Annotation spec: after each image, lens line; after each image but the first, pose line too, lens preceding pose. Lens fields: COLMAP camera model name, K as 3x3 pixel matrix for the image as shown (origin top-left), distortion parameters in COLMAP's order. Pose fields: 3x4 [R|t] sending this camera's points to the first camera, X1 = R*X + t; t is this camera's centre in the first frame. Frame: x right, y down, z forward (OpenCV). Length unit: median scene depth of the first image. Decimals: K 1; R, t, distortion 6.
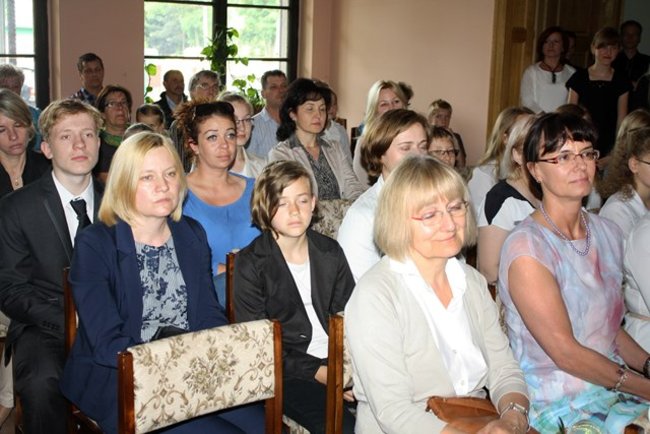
lens RADIAL K [[899.6, 0, 325.0], [0, 899.6, 217.0], [0, 0, 1]] dist [-0.006992, 0.022058]
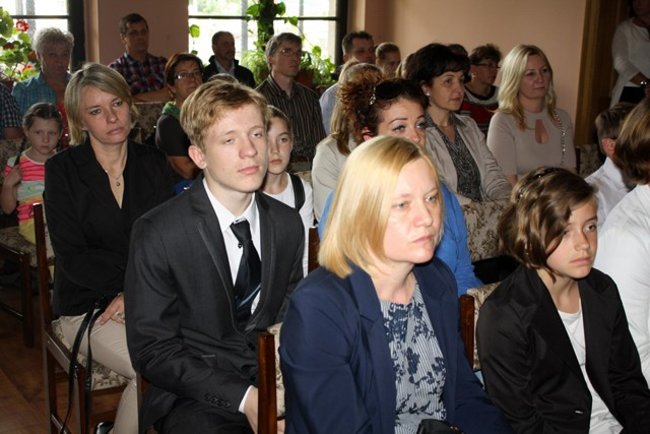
lens RADIAL K [[855.0, 0, 325.9], [0, 855.0, 185.5], [0, 0, 1]] dist [0.211560, -0.858217]
pose [[0.998927, -0.020056, 0.041755, -0.234306], [0.019033, 0.999513, 0.024740, -0.065092], [-0.042231, -0.023919, 0.998822, 0.293612]]
